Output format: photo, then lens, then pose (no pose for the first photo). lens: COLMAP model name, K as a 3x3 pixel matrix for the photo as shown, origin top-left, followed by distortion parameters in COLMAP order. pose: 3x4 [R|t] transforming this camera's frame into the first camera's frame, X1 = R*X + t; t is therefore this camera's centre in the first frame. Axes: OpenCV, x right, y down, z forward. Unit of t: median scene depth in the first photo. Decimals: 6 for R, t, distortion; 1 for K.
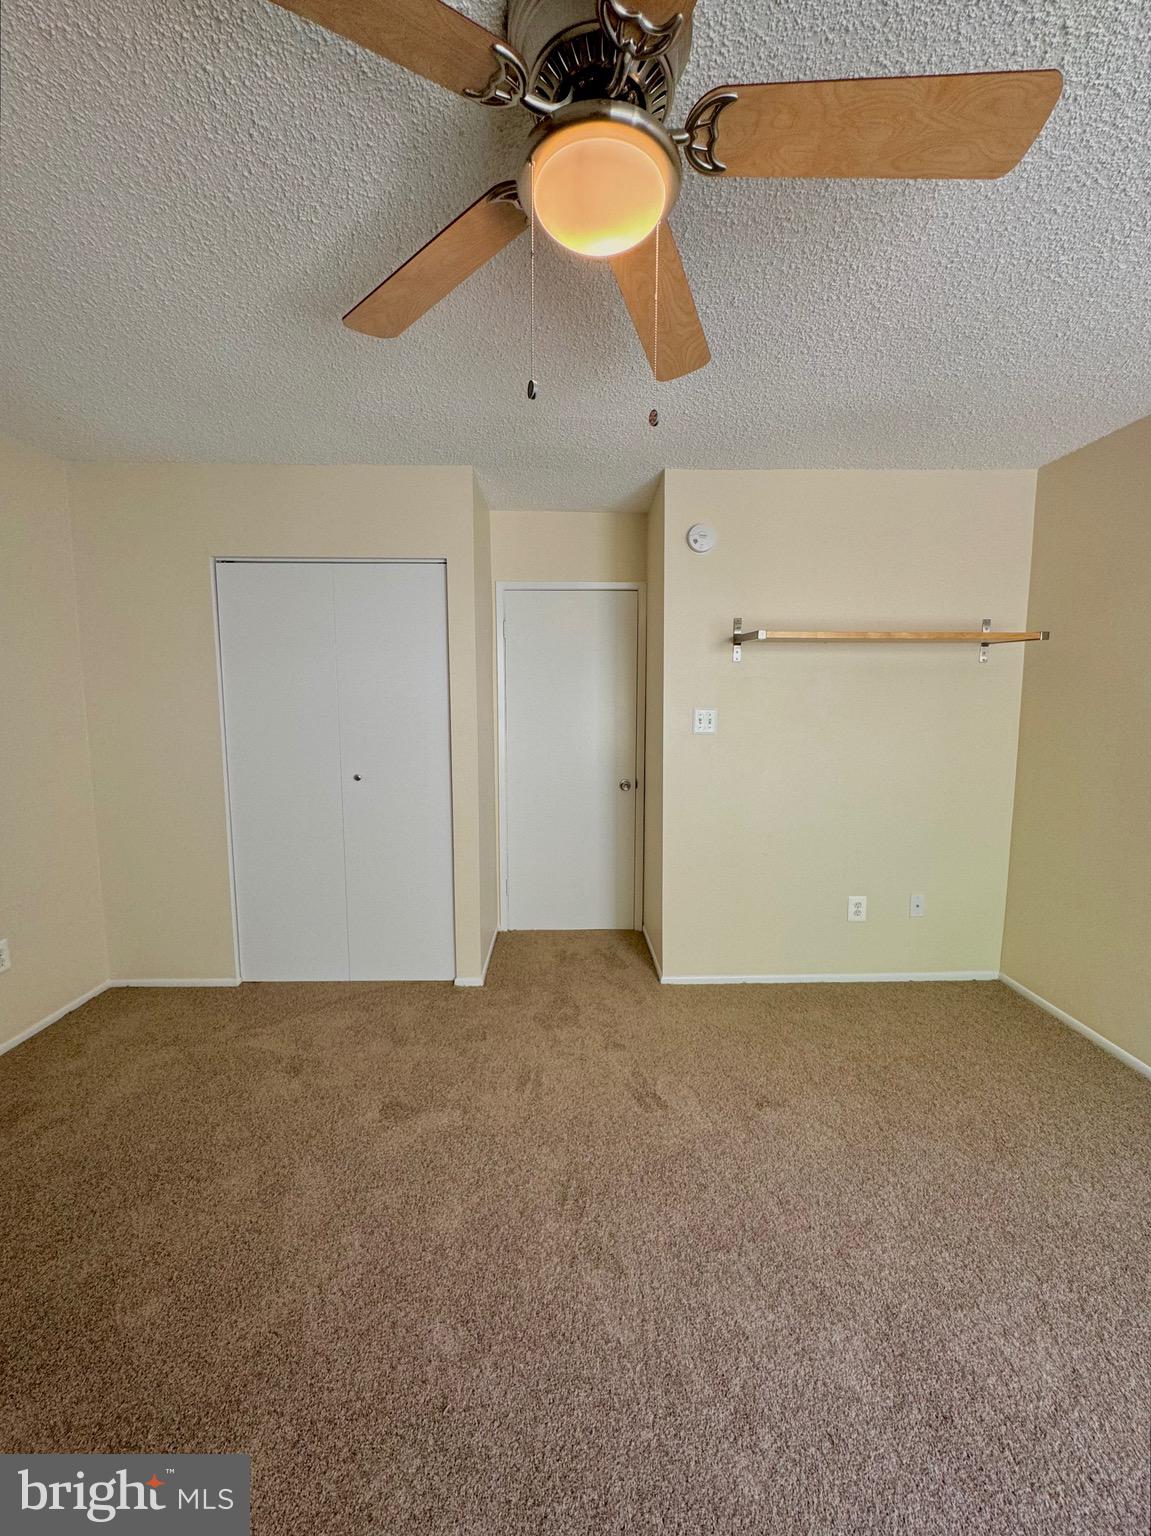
lens RADIAL K [[621.8, 0, 577.1], [0, 621.8, 766.3], [0, 0, 1]] dist [-0.001731, 0.000387]
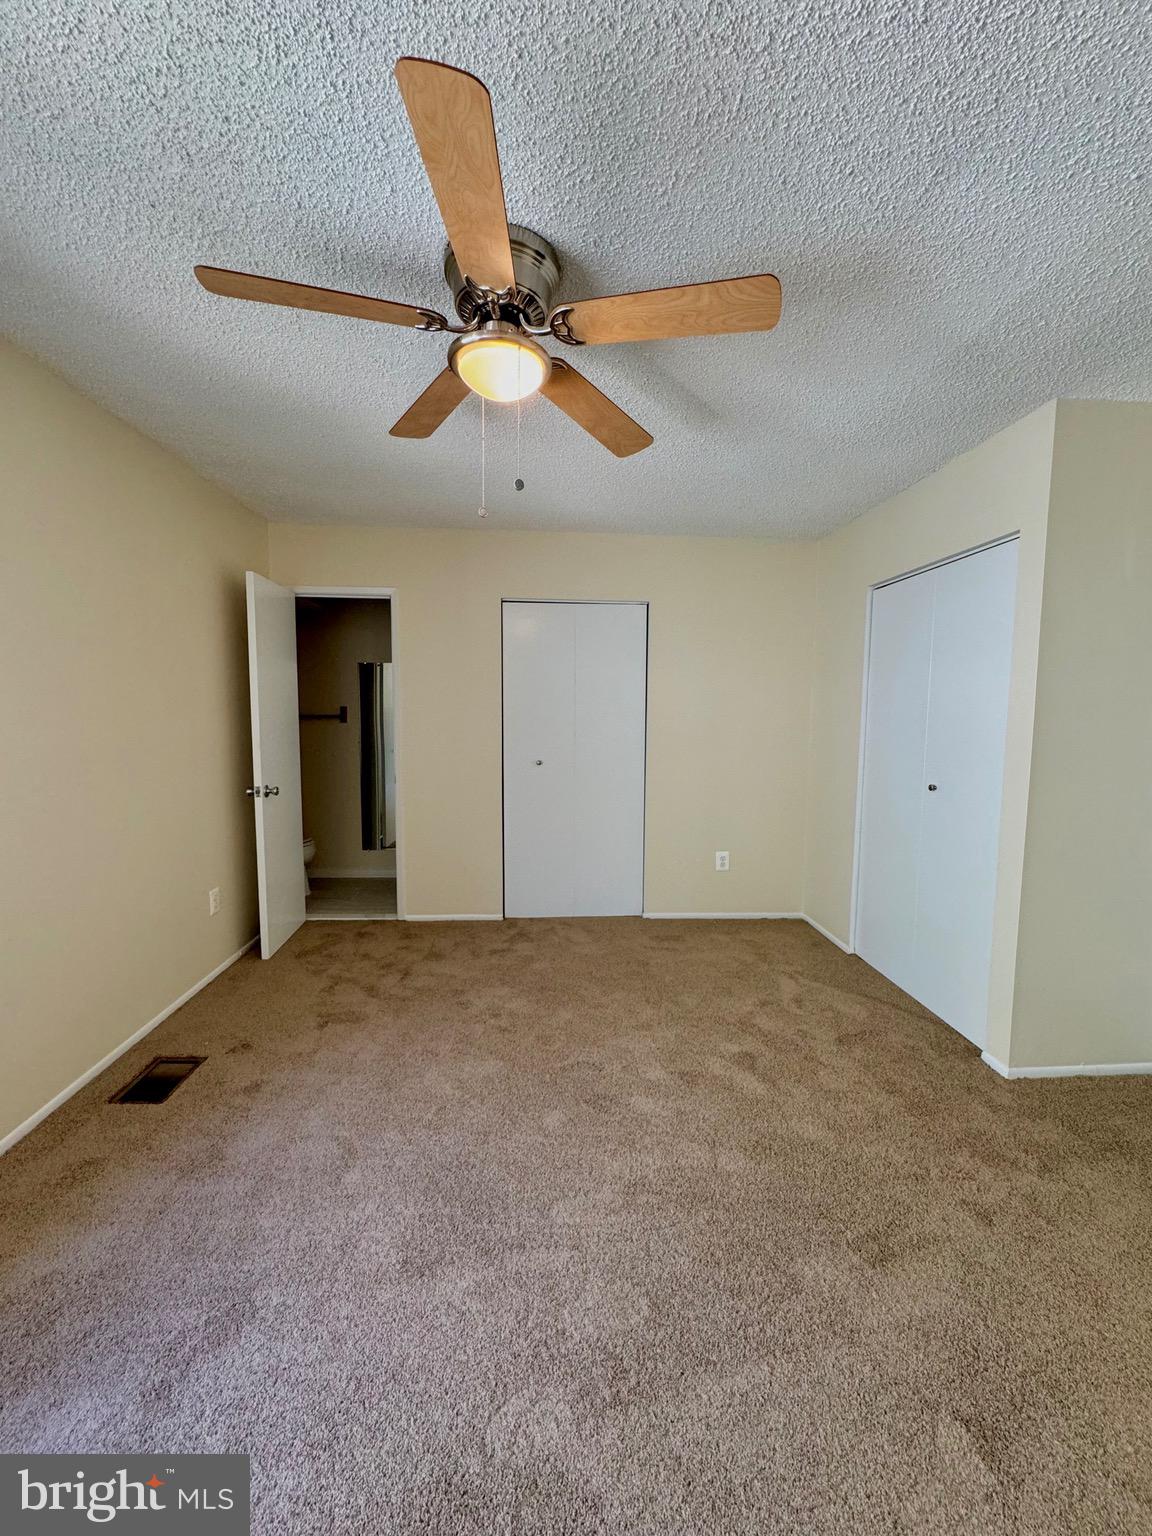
lens RADIAL K [[619.5, 0, 579.2], [0, 619.5, 765.3], [0, 0, 1]] dist [-0.002234, 0.000399]
pose [[0.049069, 0.083240, -0.995321, 0.571831], [-0.122999, 0.989440, 0.076684, -0.021969], [0.991193, 0.118661, 0.058789, 0.410122]]
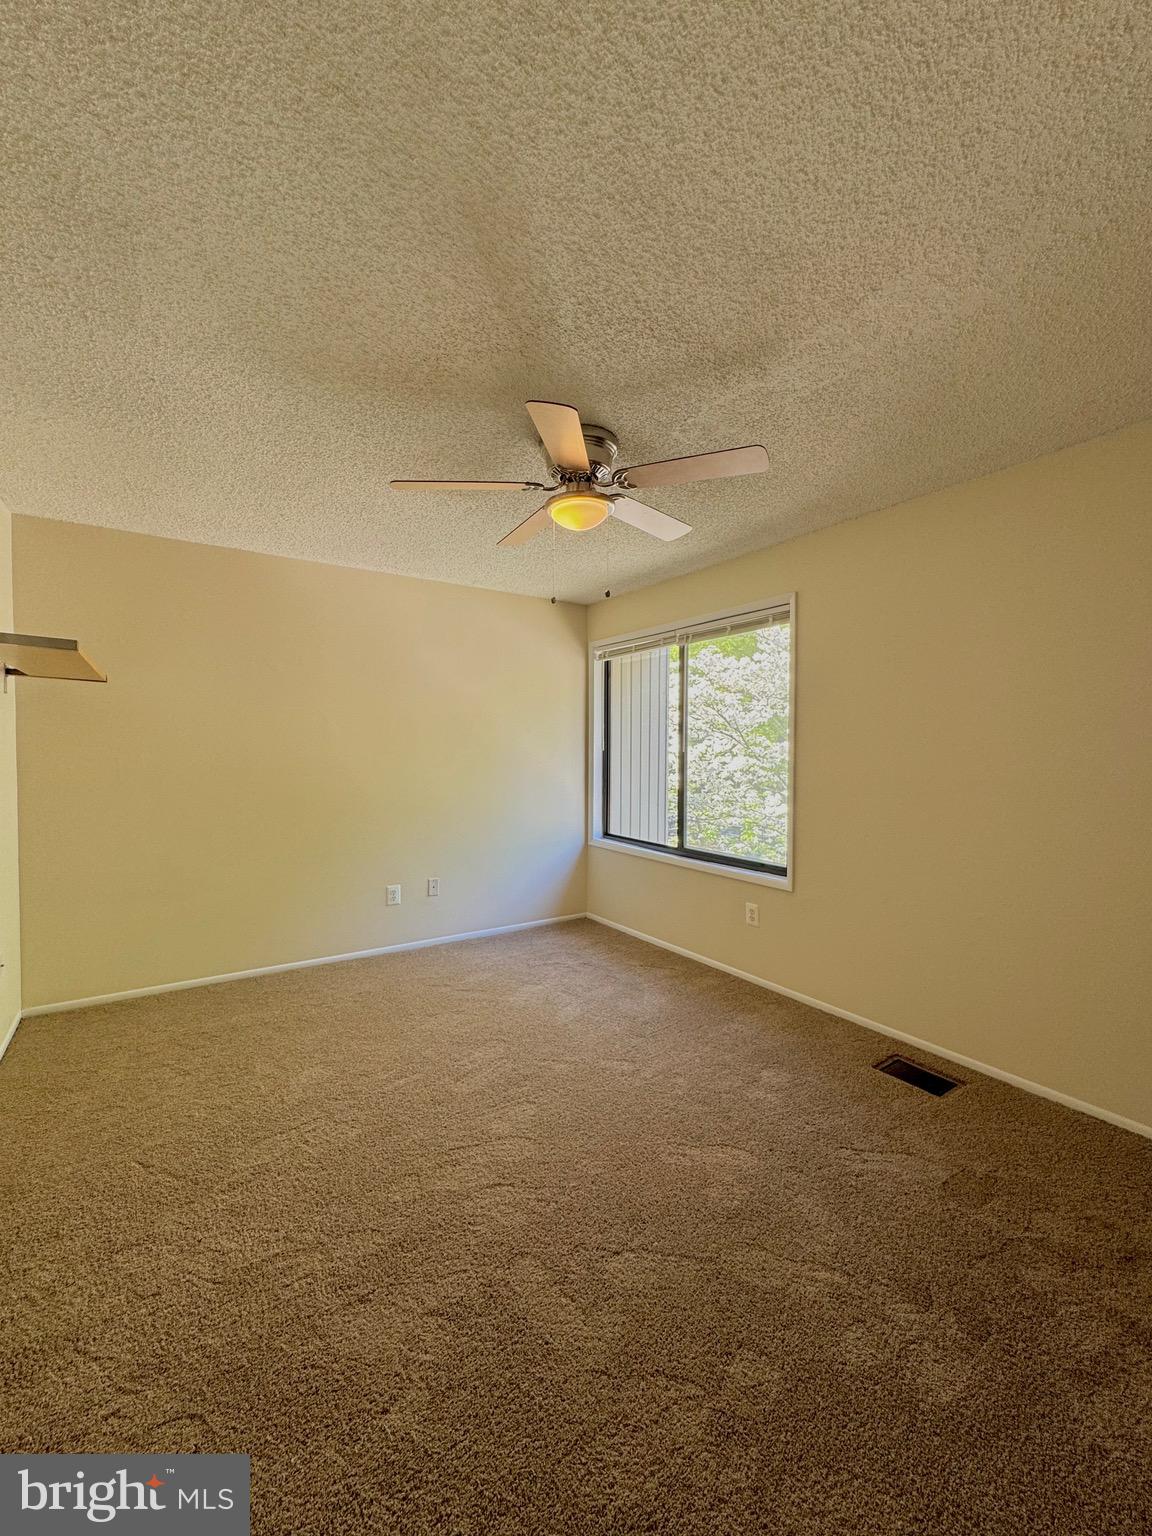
lens RADIAL K [[619.5, 0, 579.2], [0, 619.5, 765.3], [0, 0, 1]] dist [-0.002234, 0.000399]
pose [[-0.540746, -0.023584, 0.840855, -0.645750], [0.089531, 0.992315, 0.085408, -0.058804], [-0.836408, 0.121467, -0.534479, 0.788250]]
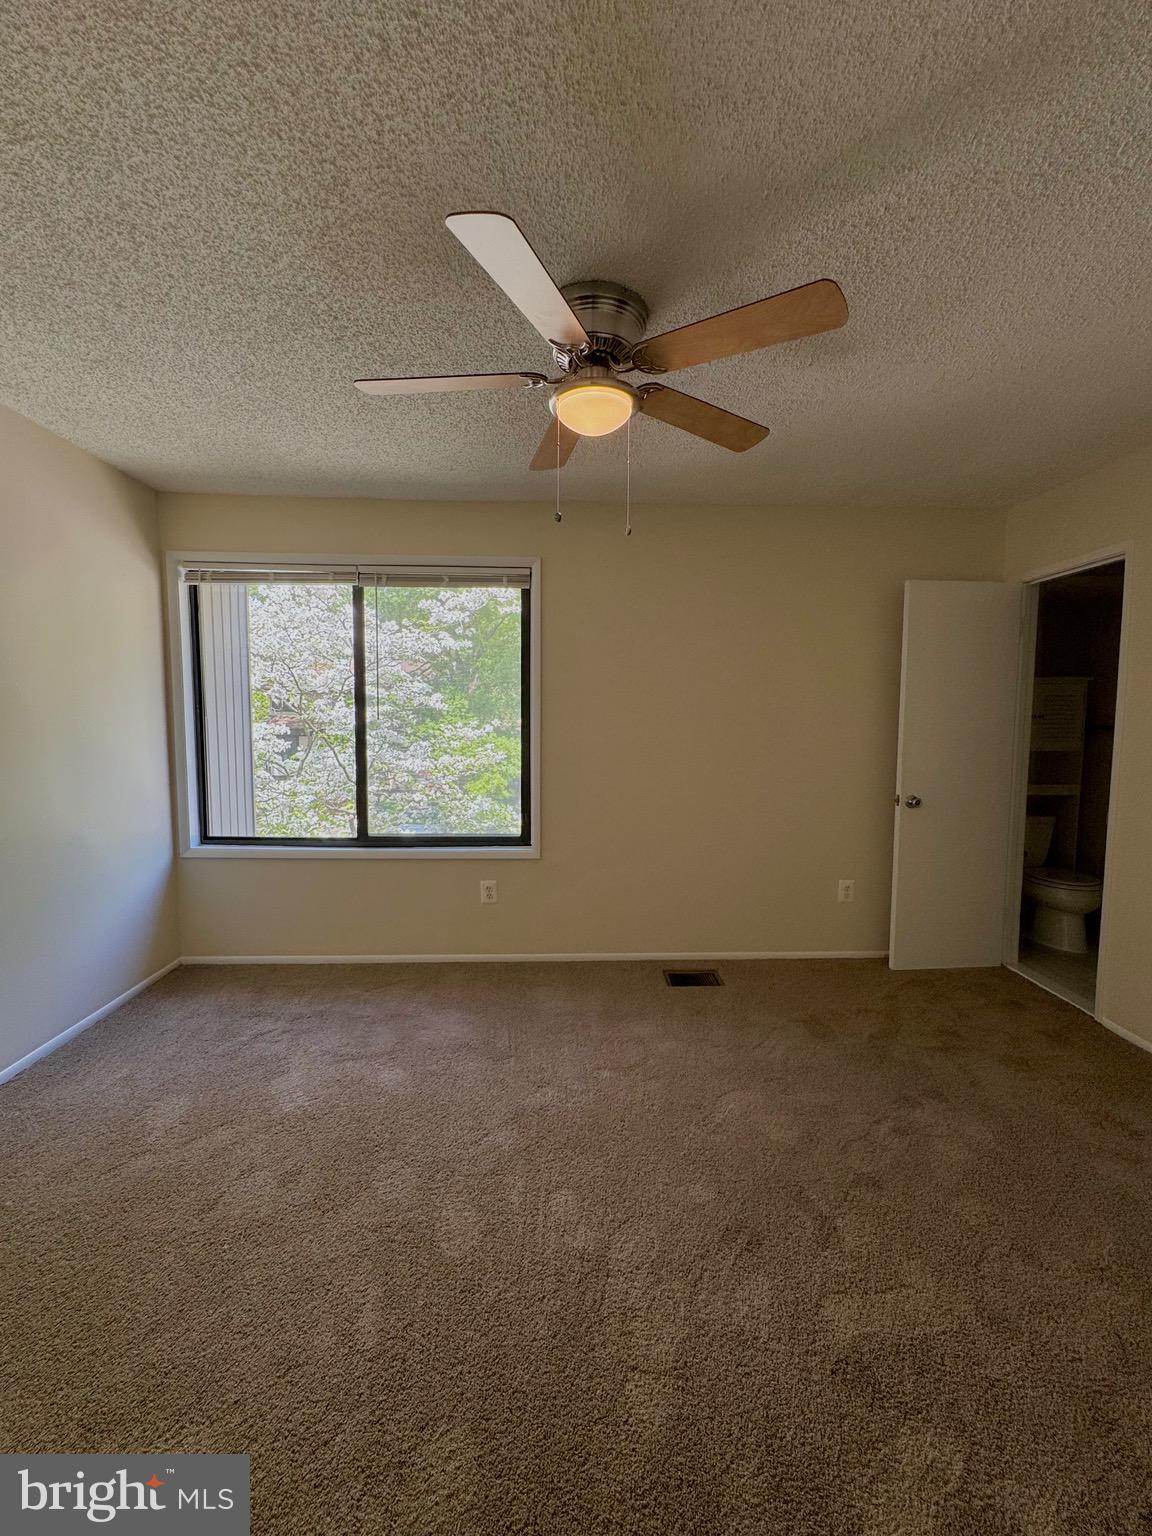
lens RADIAL K [[621.8, 0, 577.6], [0, 621.8, 766.3], [0, 0, 1]] dist [-0.001731, 0.000387]
pose [[-0.999907, -0.006575, -0.011947, 0.032632], [-0.008754, 0.981222, 0.192683, -0.088074], [0.010455, 0.192770, -0.981188, 0.981465]]
